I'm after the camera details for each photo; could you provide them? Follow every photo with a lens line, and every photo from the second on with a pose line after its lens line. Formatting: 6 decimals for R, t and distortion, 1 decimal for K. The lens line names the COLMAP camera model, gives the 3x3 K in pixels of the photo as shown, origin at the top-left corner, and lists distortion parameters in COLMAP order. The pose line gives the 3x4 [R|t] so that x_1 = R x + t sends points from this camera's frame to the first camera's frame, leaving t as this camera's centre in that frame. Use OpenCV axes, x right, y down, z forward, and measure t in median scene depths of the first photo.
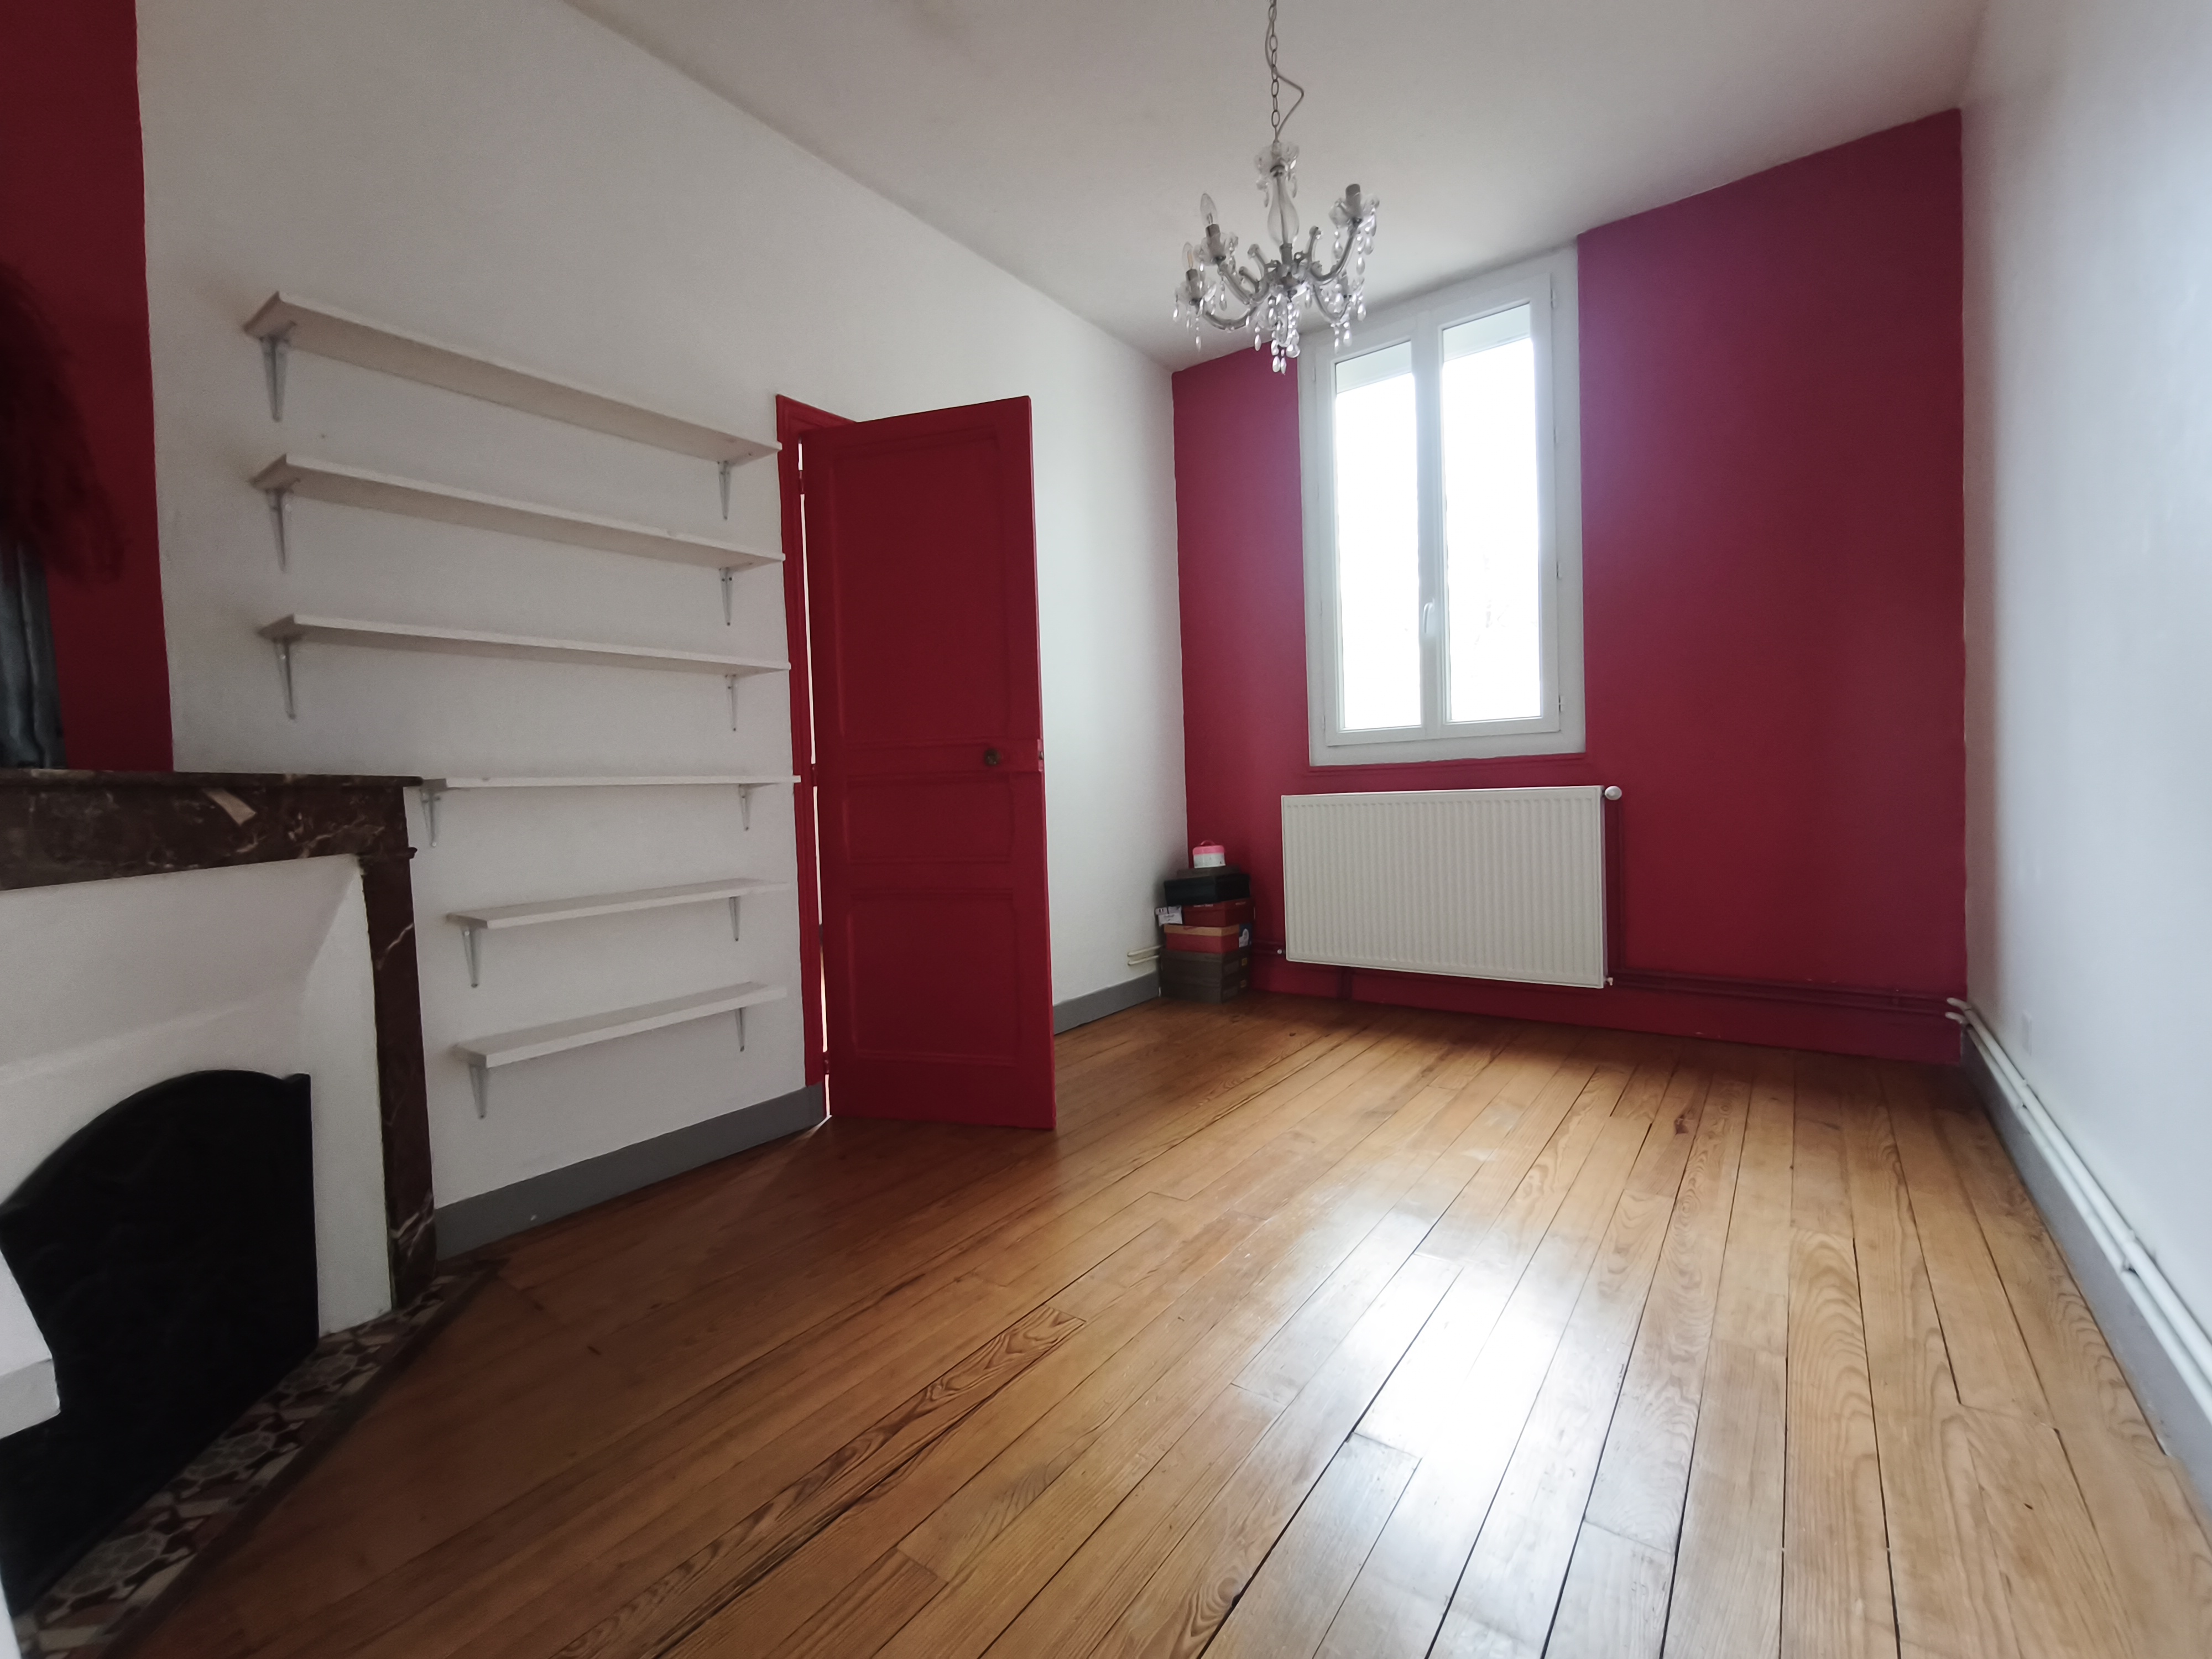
lens RADIAL K [[930.4, 0, 1112.5], [0, 930.4, 826.5], [0, 0, 1]] dist [-0.002259, -0.000274]
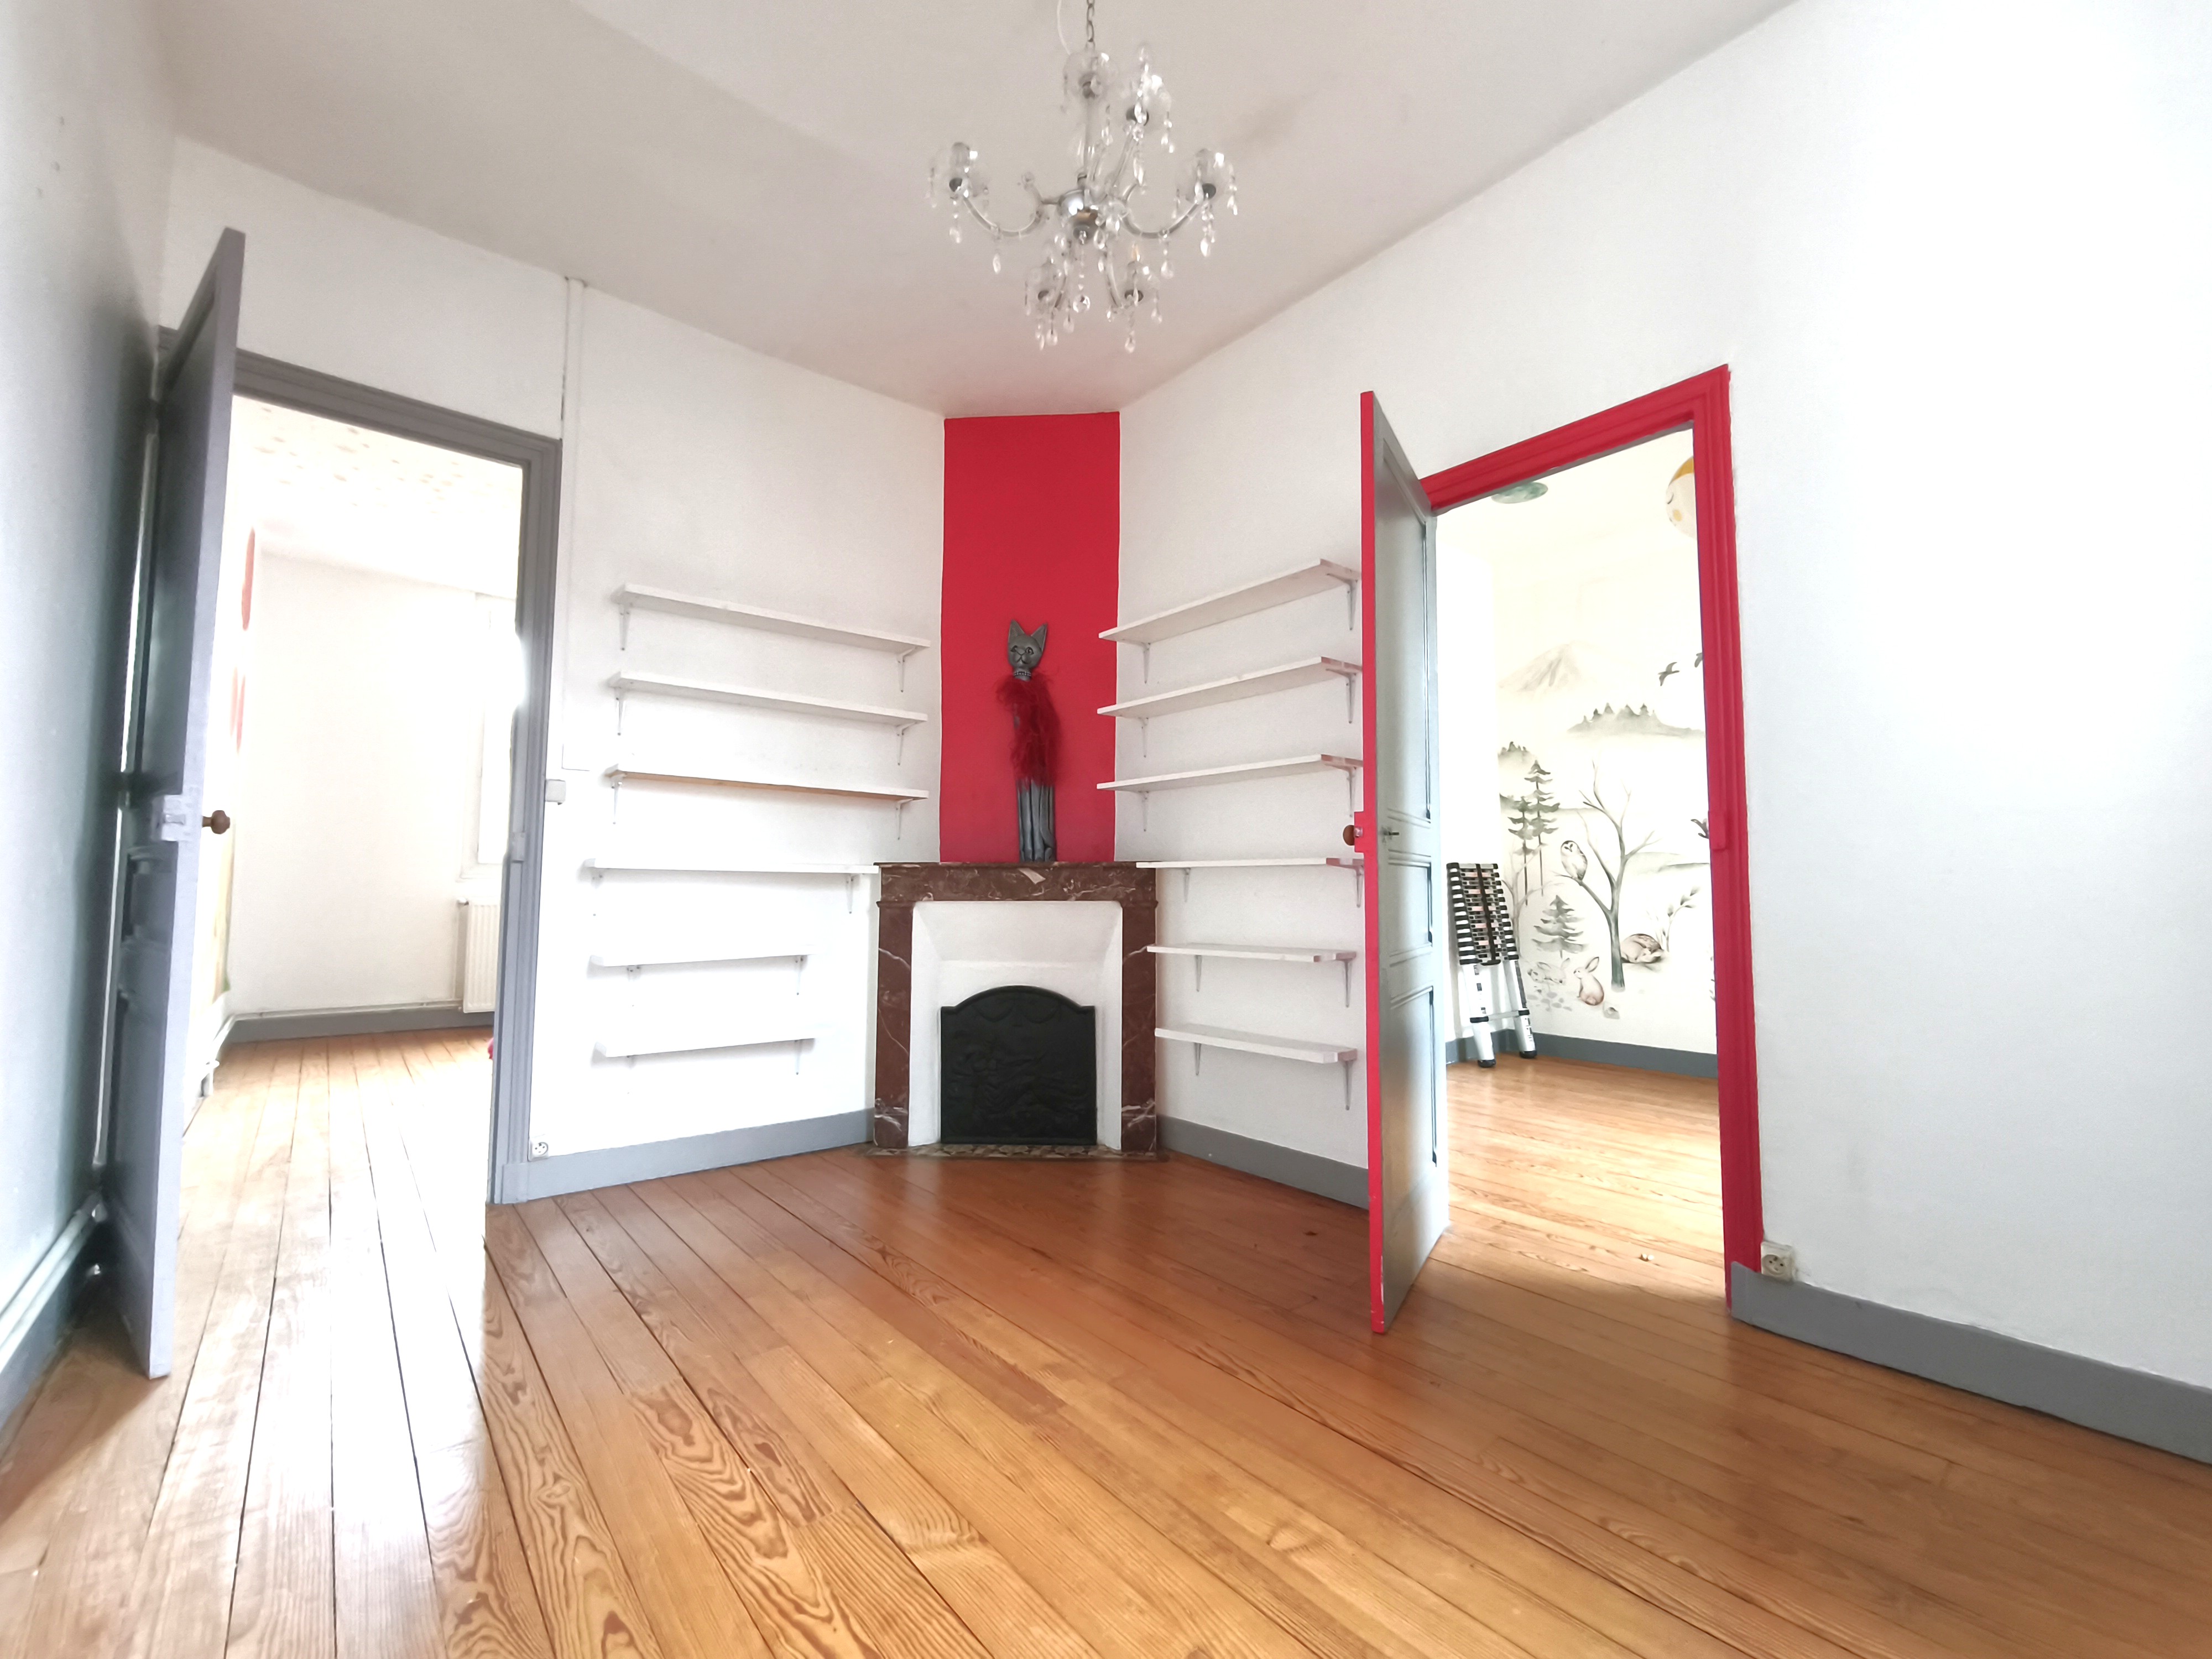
lens RADIAL K [[930.4, 0, 1112.5], [0, 930.4, 826.5], [0, 0, 1]] dist [-0.002259, -0.000274]
pose [[-0.224092, -0.031689, -0.974053, 1.166961], [-0.035275, 0.999080, -0.024388, -0.085665], [0.973929, 0.028895, -0.225004, 1.532959]]
